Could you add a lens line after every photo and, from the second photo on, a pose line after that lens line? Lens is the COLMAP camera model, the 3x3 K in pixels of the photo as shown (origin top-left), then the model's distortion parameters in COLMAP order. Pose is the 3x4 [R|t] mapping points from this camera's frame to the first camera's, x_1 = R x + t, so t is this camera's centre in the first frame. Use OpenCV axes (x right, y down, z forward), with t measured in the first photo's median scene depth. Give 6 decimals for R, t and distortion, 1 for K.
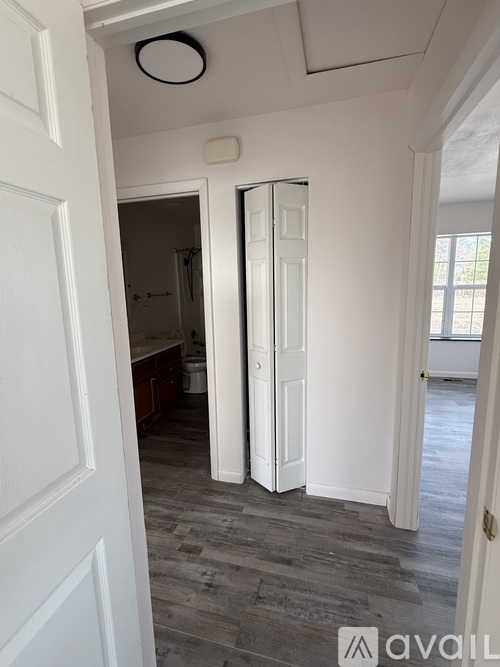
lens RADIAL K [[308.9, 0, 248.8], [0, 308.9, 333.6], [0, 0, 1]] dist [-0.002184, -0.000464]
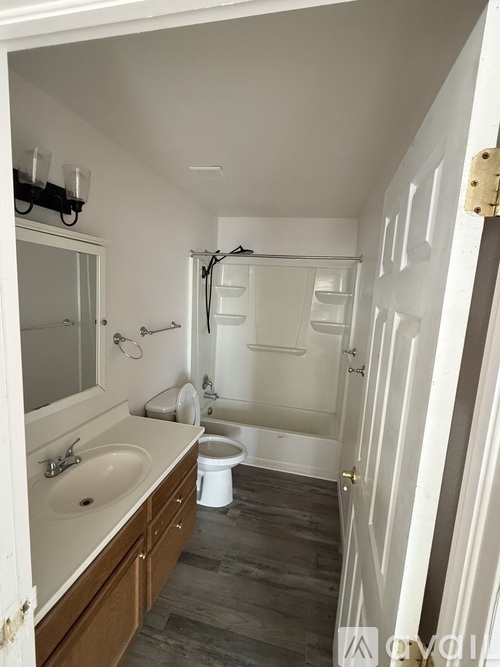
lens RADIAL K [[308.9, 0, 250.8], [0, 308.9, 334.5], [0, 0, 1]] dist [-0.002184, -0.000464]
pose [[0.996214, 0.073100, 0.047054, -0.168686], [-0.072528, 0.997272, -0.013733, -0.133999], [-0.047930, 0.010268, 0.998798, 0.472251]]
